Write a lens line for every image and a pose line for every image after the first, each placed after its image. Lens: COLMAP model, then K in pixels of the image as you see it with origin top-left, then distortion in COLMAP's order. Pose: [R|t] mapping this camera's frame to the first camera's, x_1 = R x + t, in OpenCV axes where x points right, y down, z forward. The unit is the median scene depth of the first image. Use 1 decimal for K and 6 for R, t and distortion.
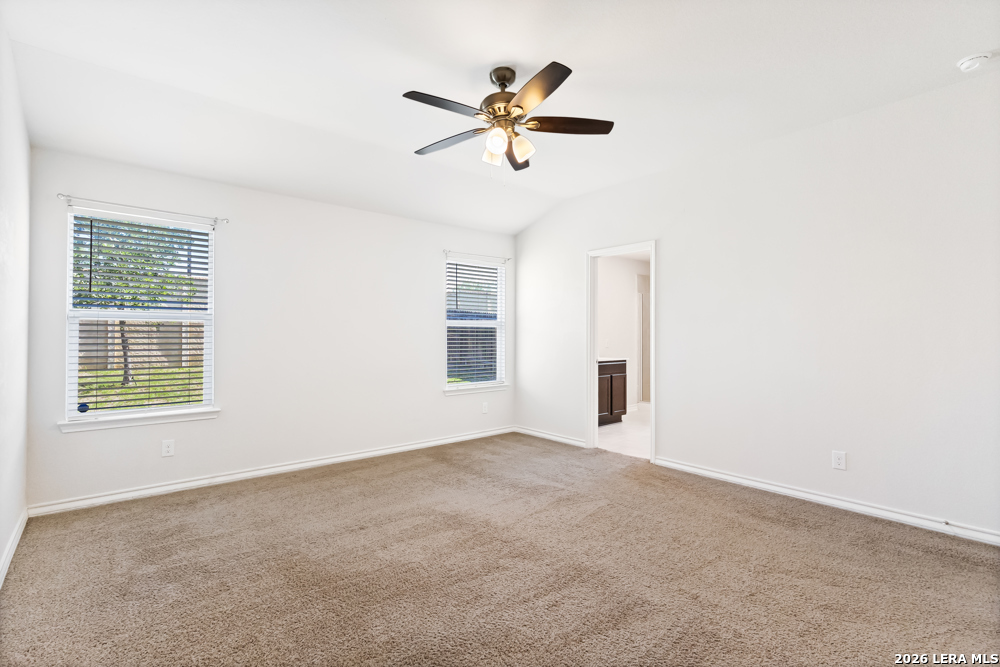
lens RADIAL K [[461.1, 0, 499.2], [0, 461.1, 330.6], [0, 0, 1]] dist [0.011924, -0.000013]
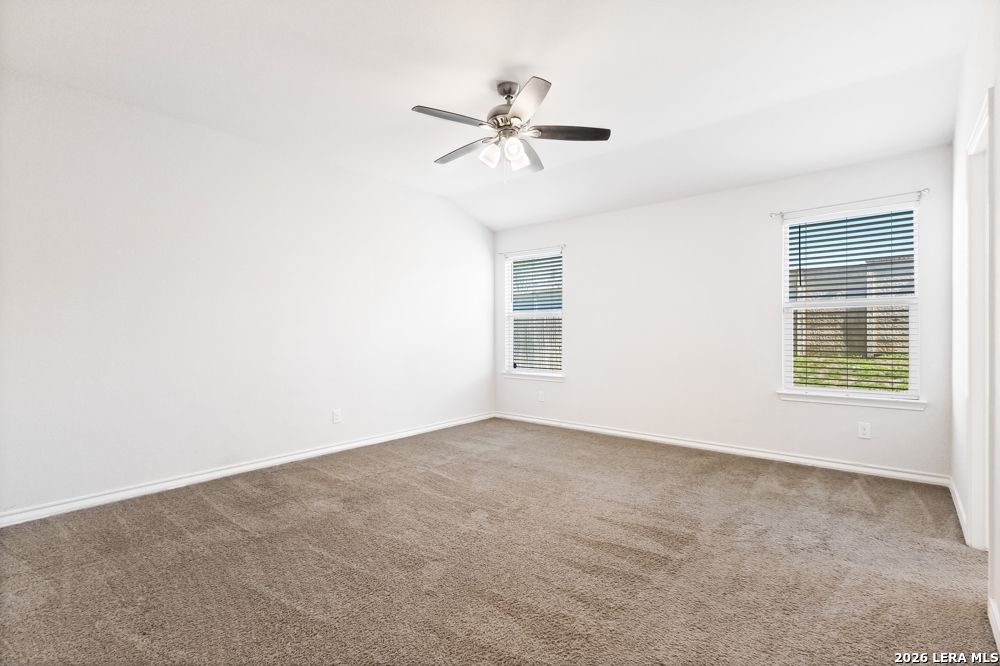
lens RADIAL K [[461.1, 0, 499.2], [0, 461.1, 335.8], [0, 0, 1]] dist [0.011924, -0.000013]
pose [[0.172583, 0.014206, -0.984893, 0.687144], [0.025361, 0.999500, 0.018861, 0.009074], [0.984668, -0.028233, 0.172136, 0.483618]]
